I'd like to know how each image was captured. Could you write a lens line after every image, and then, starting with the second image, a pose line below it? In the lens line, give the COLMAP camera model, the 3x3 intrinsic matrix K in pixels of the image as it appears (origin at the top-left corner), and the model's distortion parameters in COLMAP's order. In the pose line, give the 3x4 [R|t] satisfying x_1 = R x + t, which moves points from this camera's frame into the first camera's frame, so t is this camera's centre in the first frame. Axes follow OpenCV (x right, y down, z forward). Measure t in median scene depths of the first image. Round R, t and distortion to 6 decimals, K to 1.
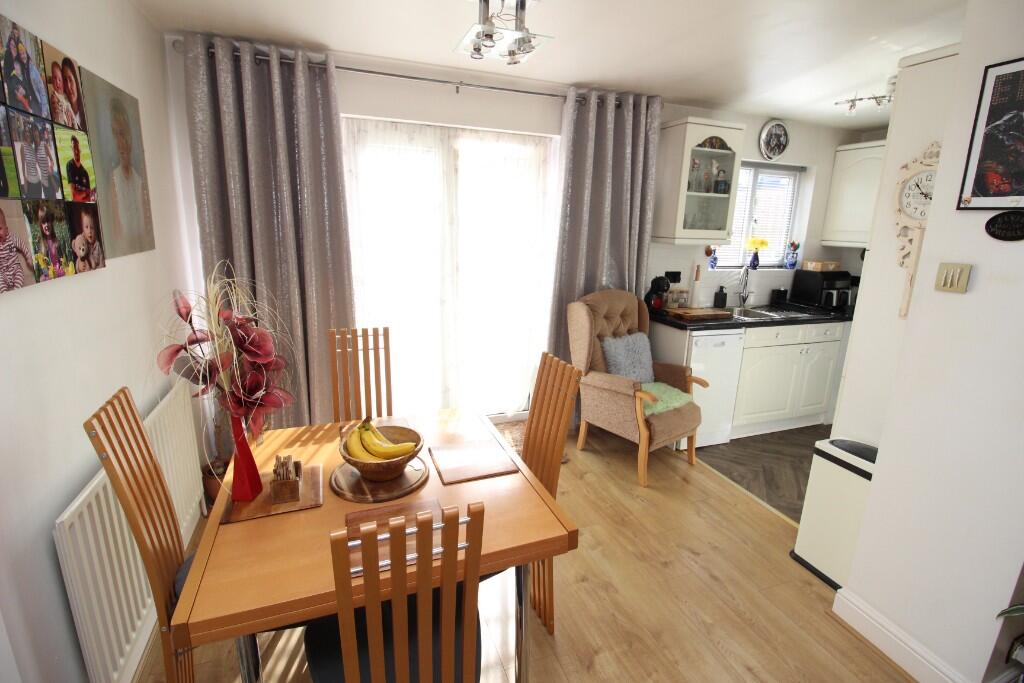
lens RADIAL K [[473.8, 0, 512.8], [0, 473.8, 337.6], [0, 0, 1]] dist [0.002662, -0.016470]
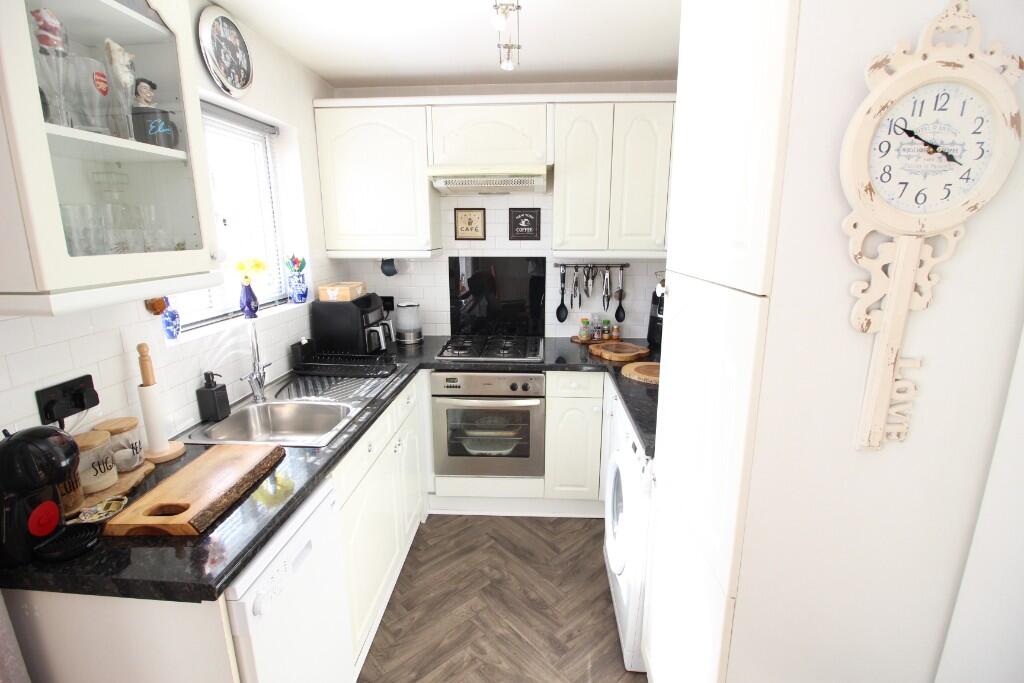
lens RADIAL K [[473.8, 0, 512.8], [0, 473.8, 337.6], [0, 0, 1]] dist [0.002662, -0.016470]
pose [[0.411621, -0.229696, 0.881934, 0.186468], [0.227597, 0.962963, 0.144575, -0.143808], [-0.882478, 0.141215, 0.448654, 0.572503]]
